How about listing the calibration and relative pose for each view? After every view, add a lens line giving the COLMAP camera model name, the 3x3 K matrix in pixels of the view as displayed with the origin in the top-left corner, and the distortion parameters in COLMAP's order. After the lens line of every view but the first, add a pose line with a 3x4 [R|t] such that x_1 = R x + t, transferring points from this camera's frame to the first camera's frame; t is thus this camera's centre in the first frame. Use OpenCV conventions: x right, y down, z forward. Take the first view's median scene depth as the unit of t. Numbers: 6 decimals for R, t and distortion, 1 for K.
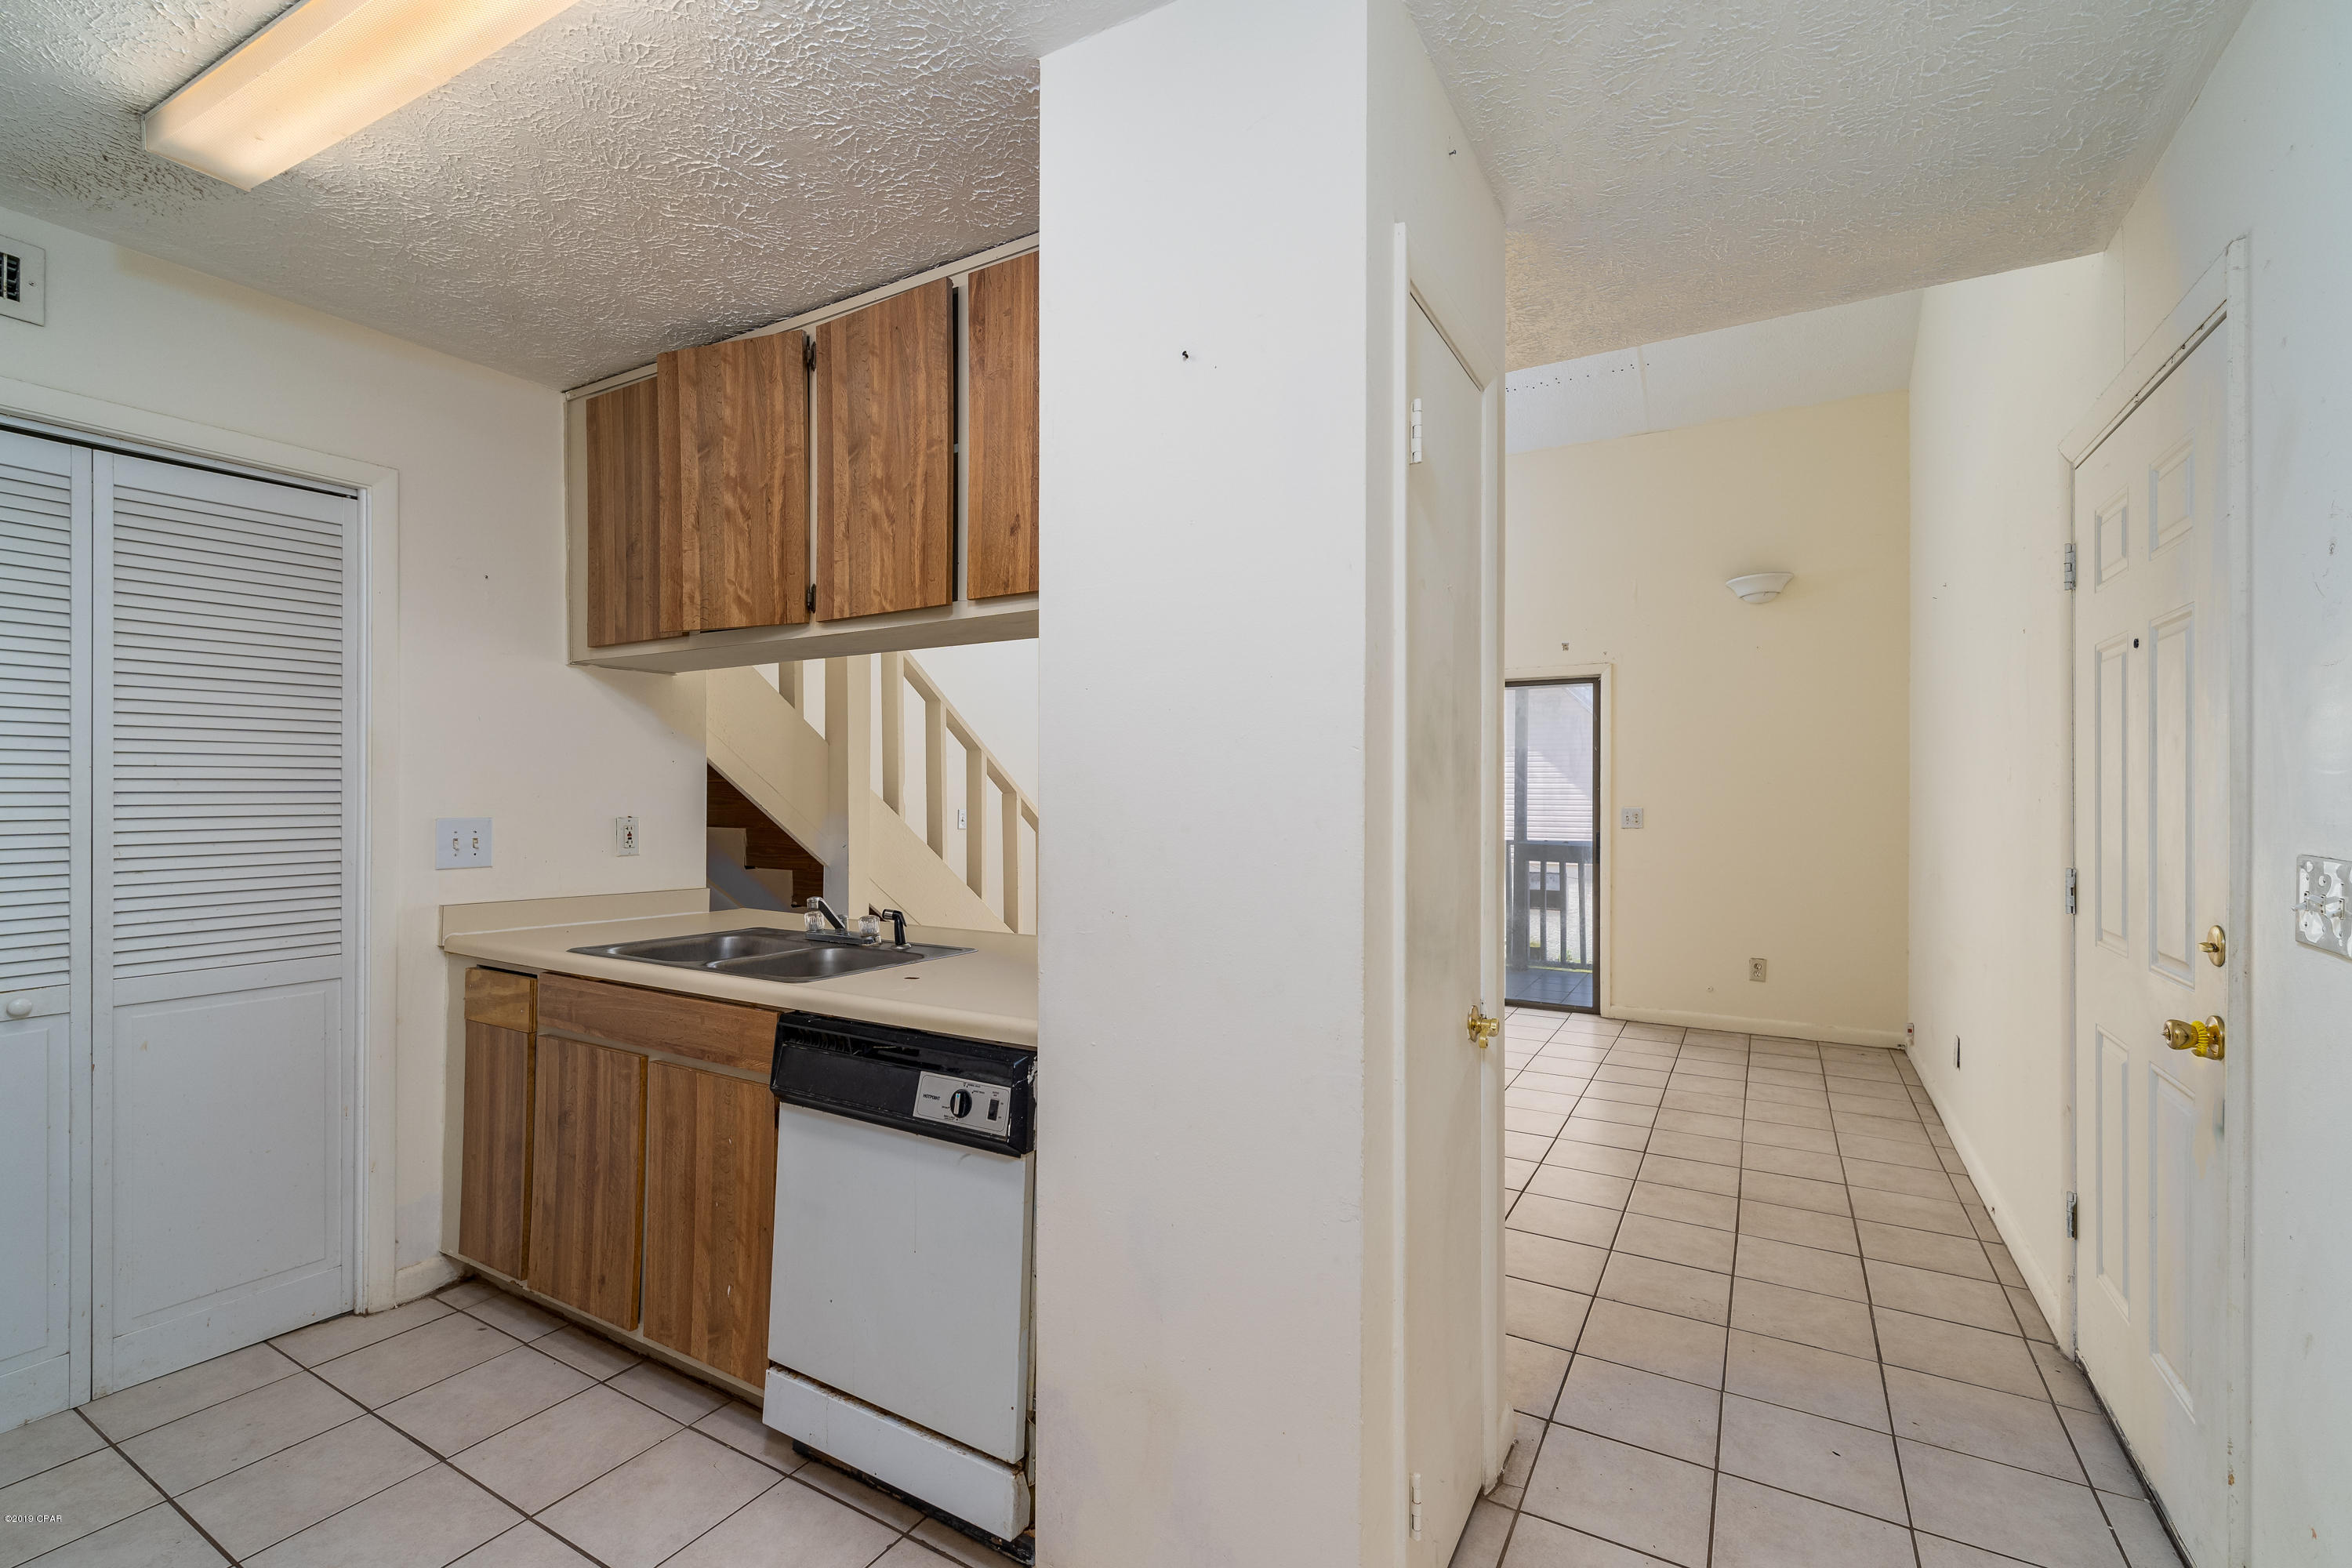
lens RADIAL K [[1017.0, 0, 1184.6], [0, 1017.0, 790.5], [0, 0, 1]] dist [0.002708, 0.000891]
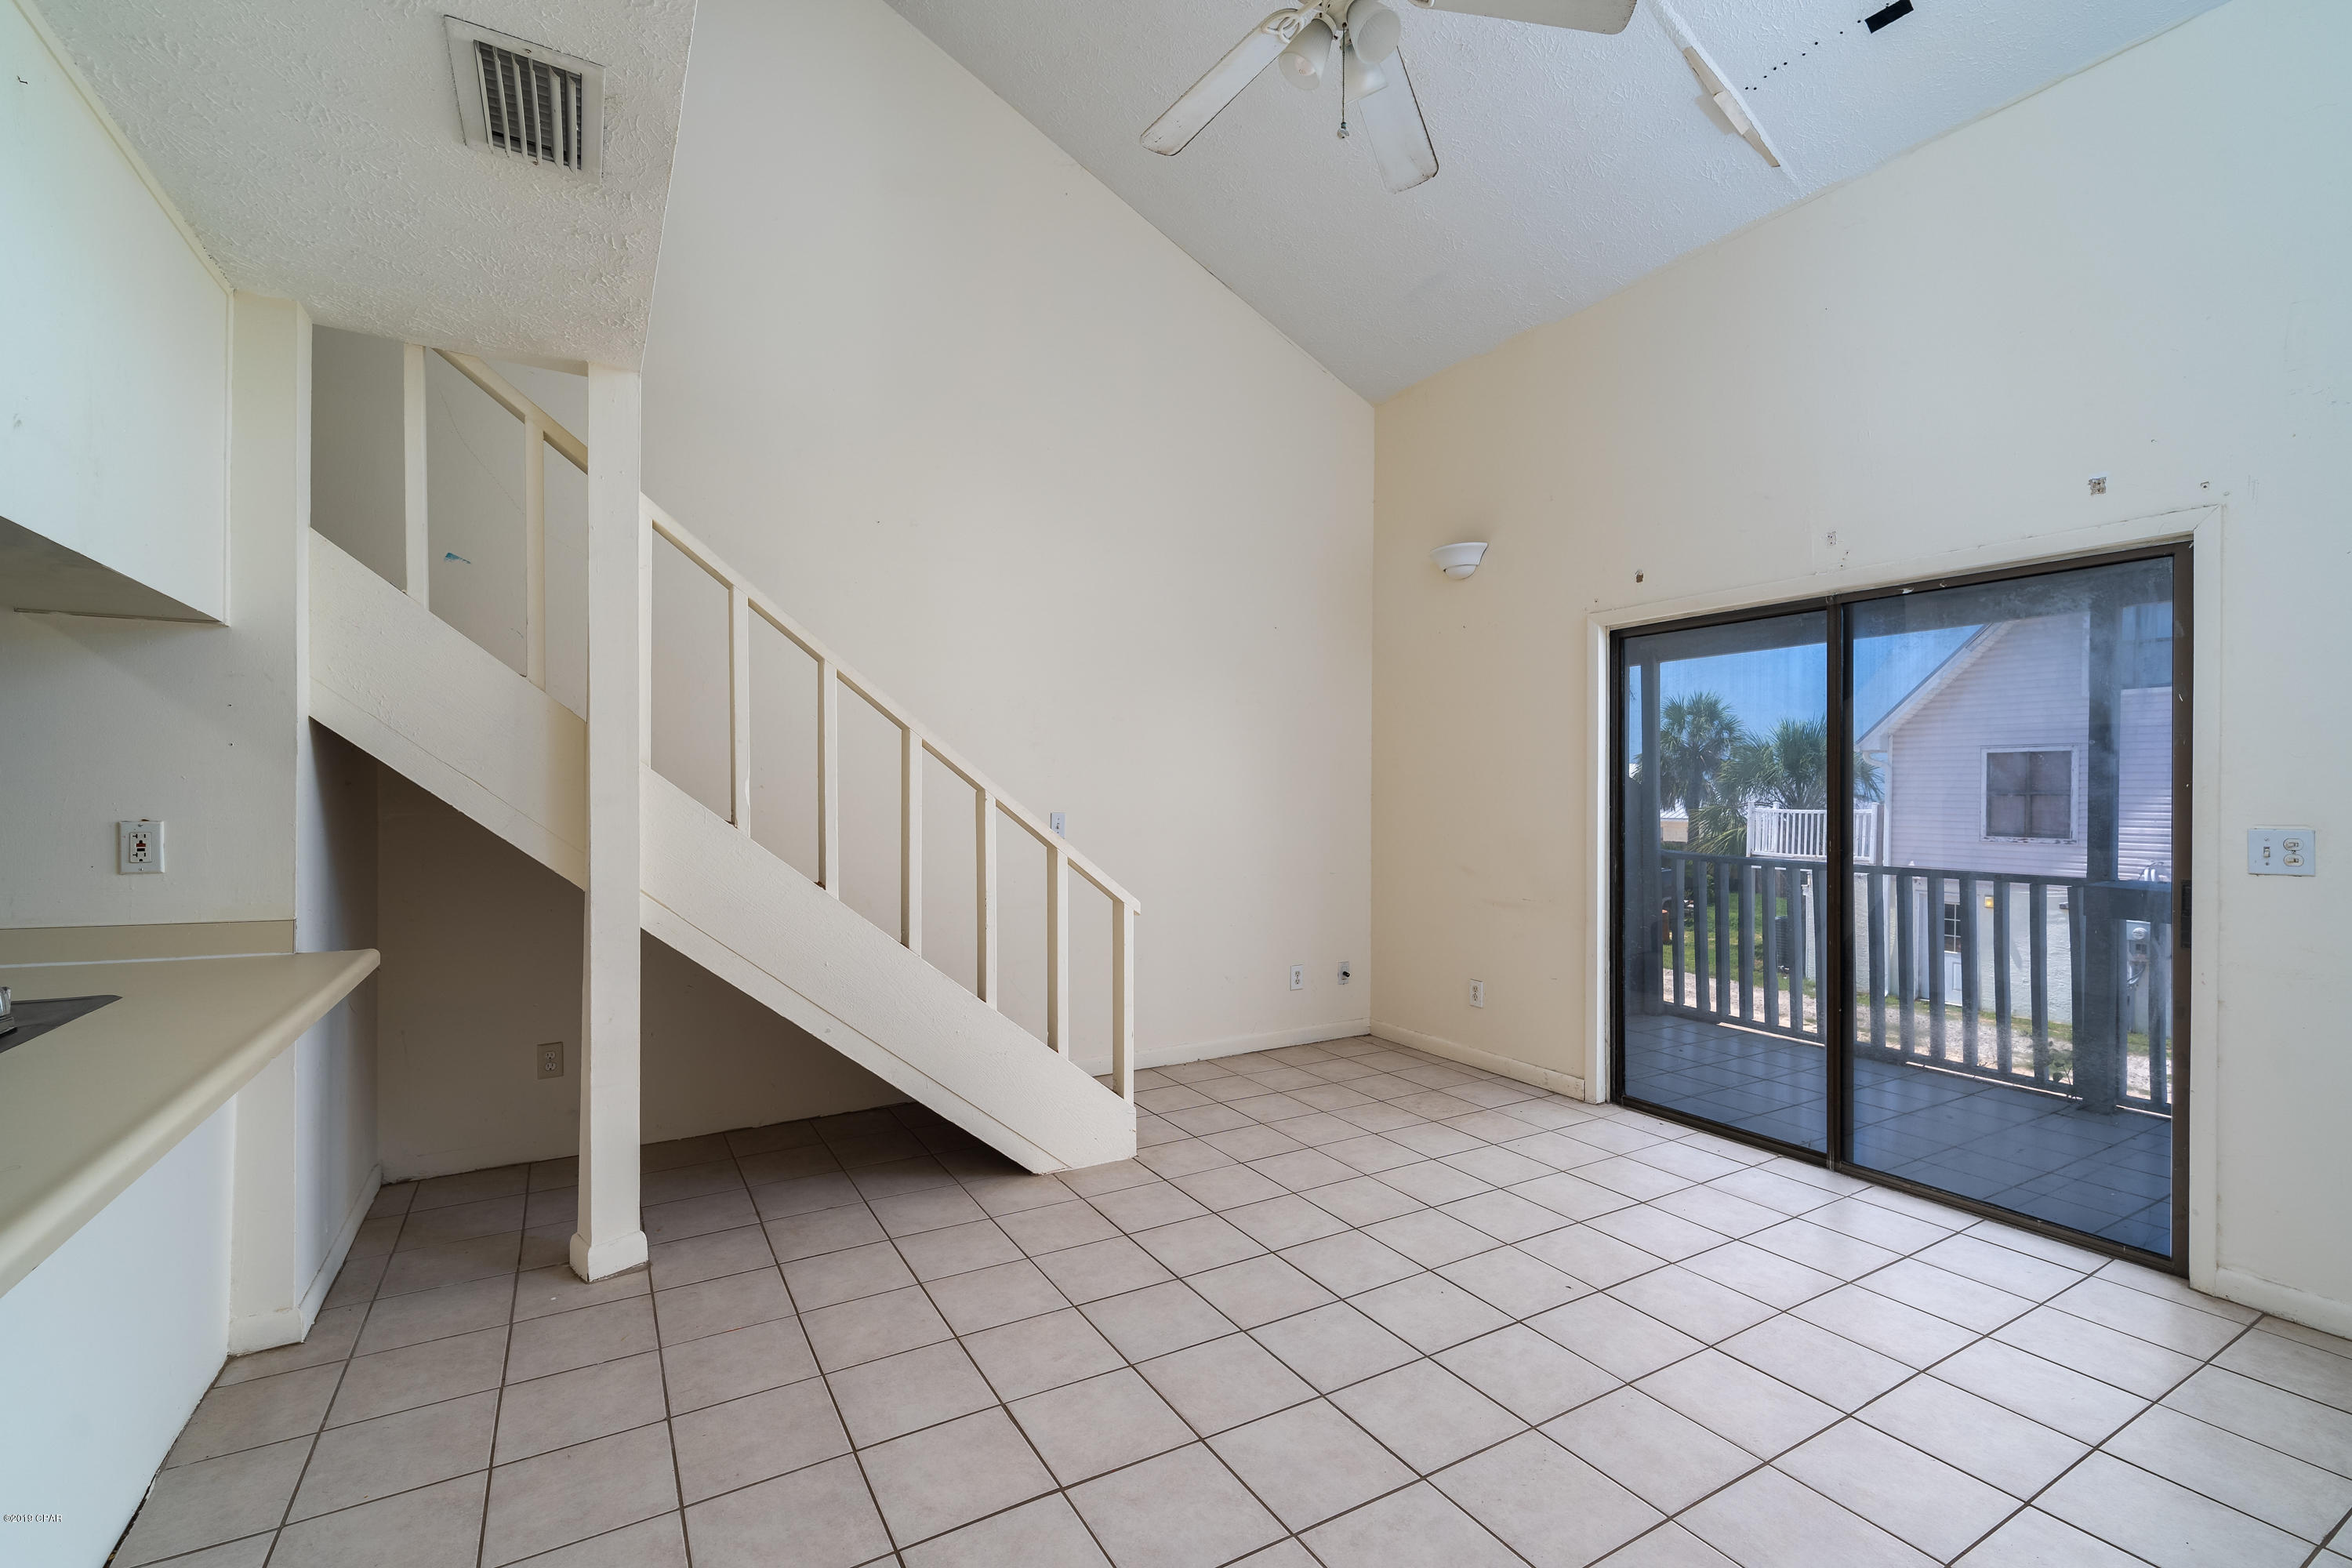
lens RADIAL K [[1017.0, 0, 1179.9], [0, 1017.0, 798.2], [0, 0, 1]] dist [0.002708, 0.000891]
pose [[0.868714, 0.005339, -0.495286, 0.628265], [-0.002715, 0.999978, 0.006018, 0.005818], [0.495307, -0.003883, 0.868709, 0.983630]]
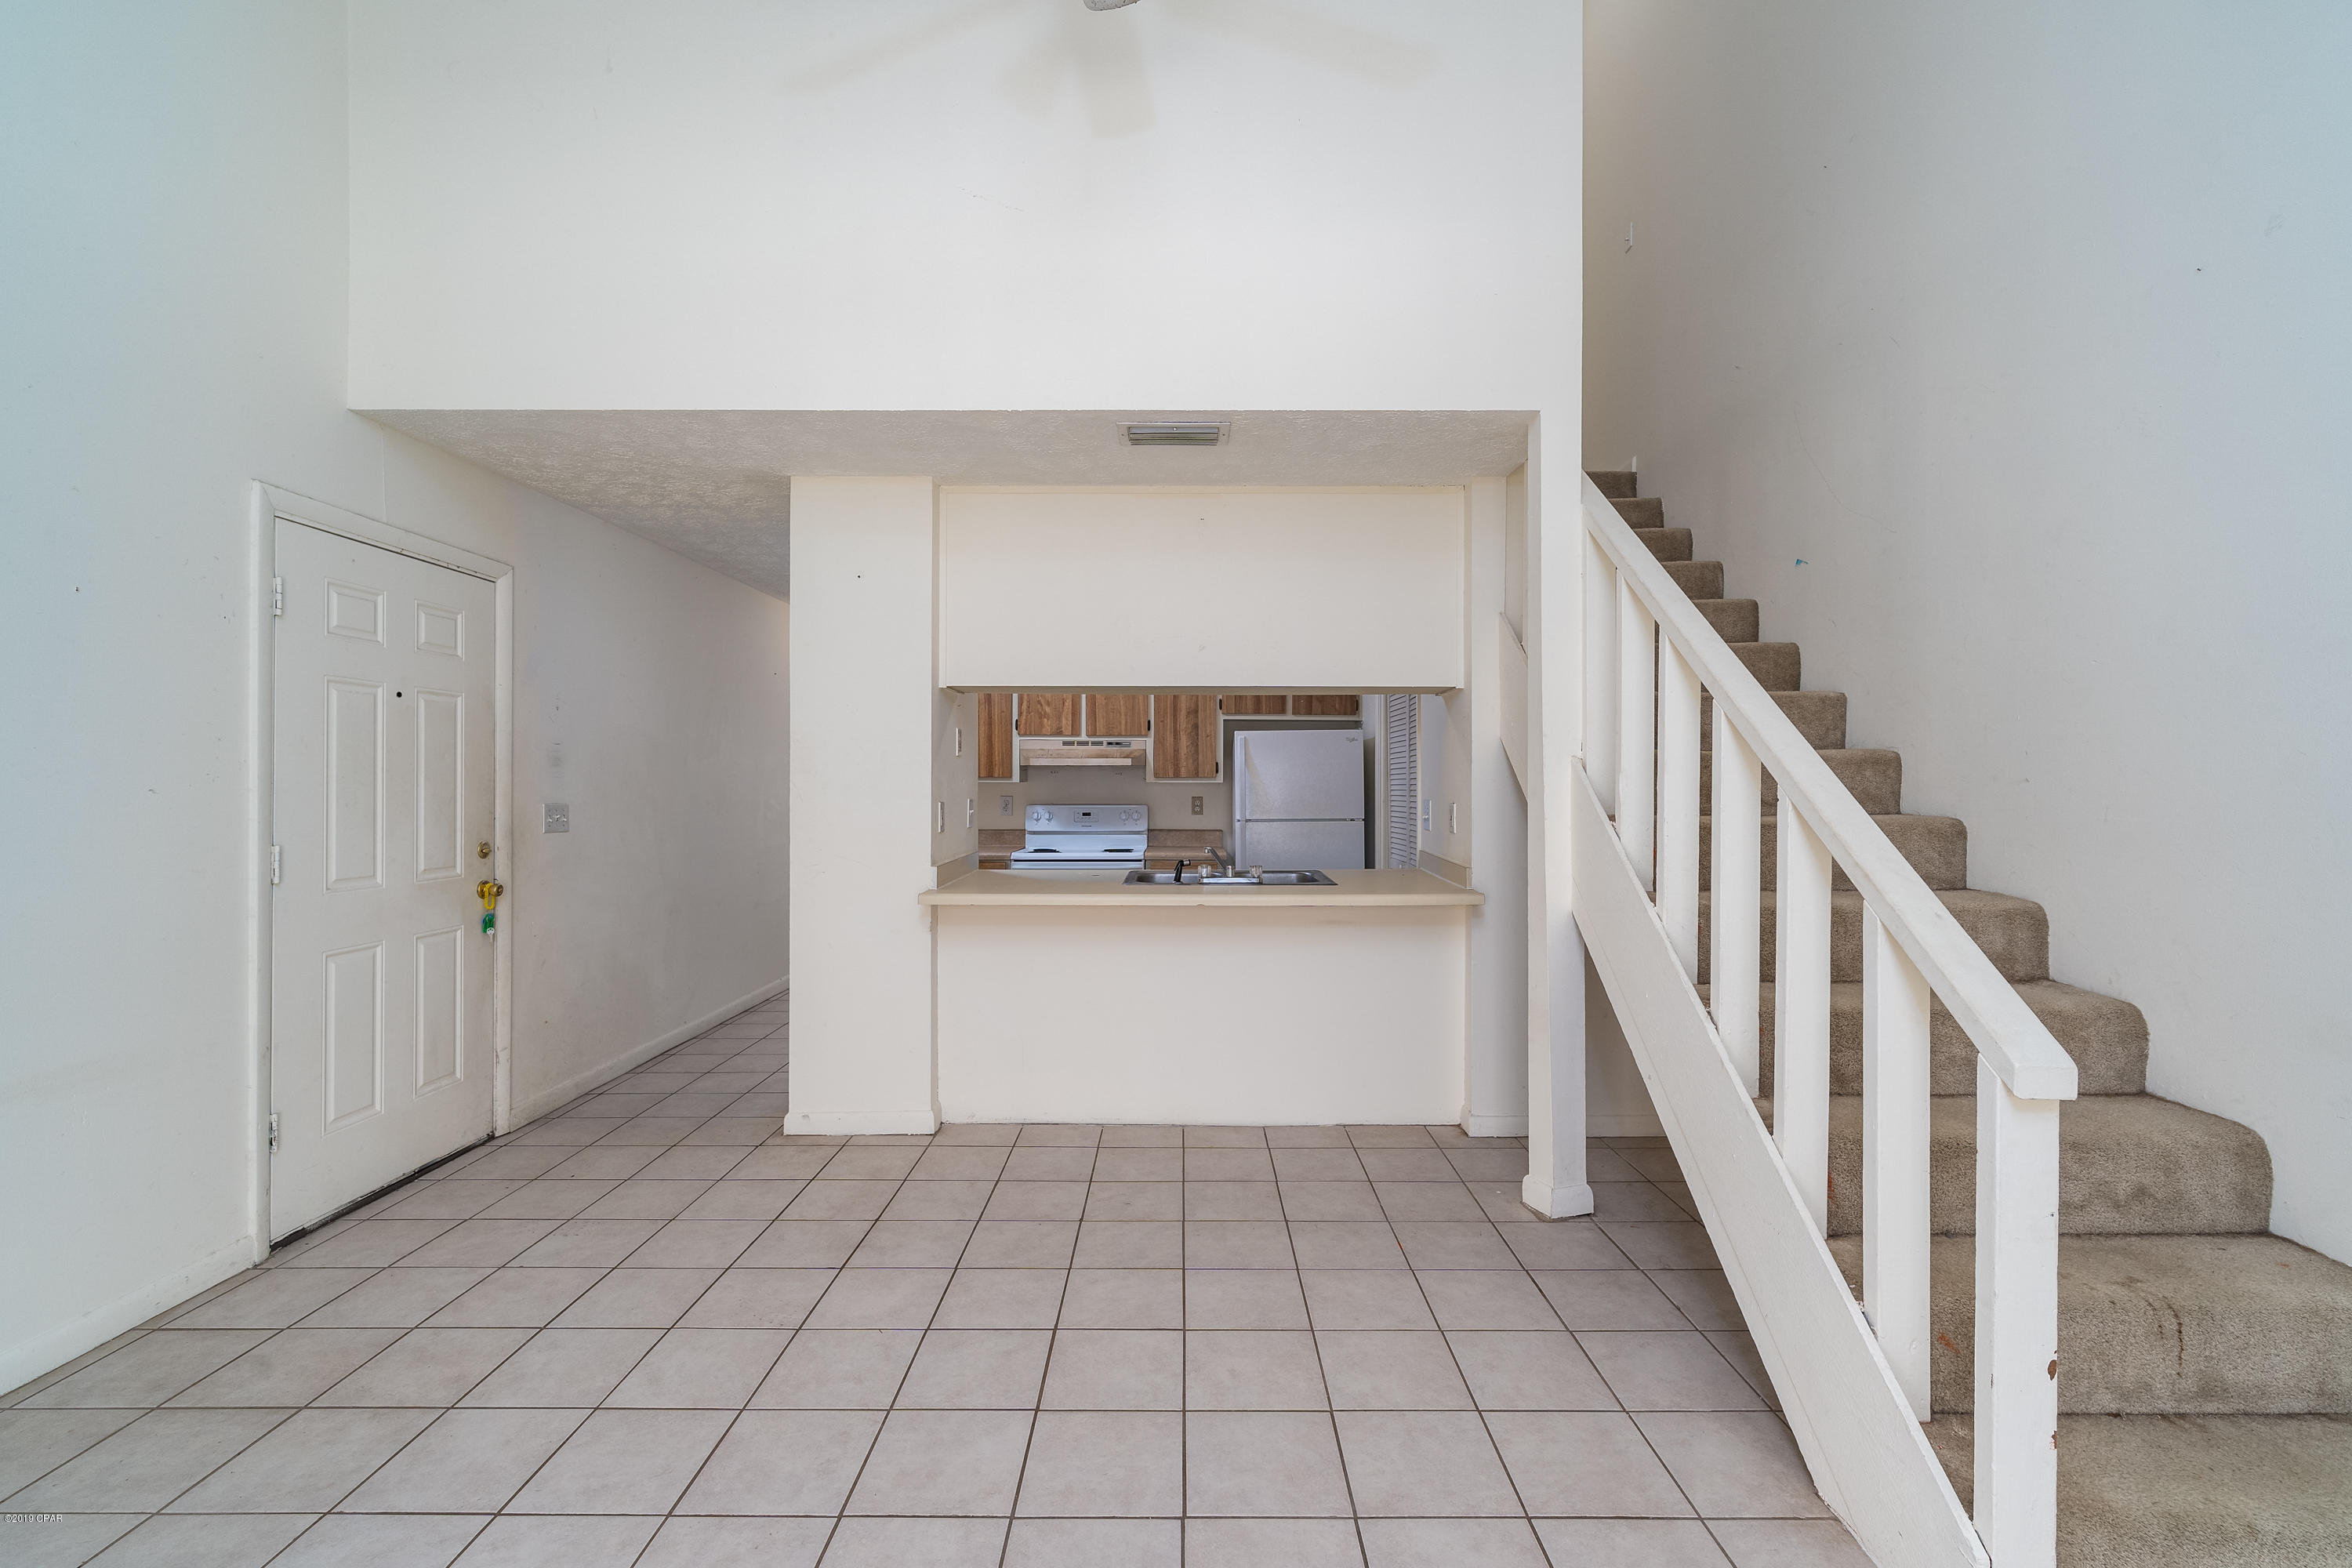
lens RADIAL K [[1017.0, 0, 1190.2], [0, 1017.0, 778.3], [0, 0, 1]] dist [0.002708, 0.000891]
pose [[-0.862952, -0.001103, -0.505284, 0.554363], [0.002790, 0.999972, -0.006948, 0.002674], [0.505278, -0.007405, -0.862925, 2.669304]]
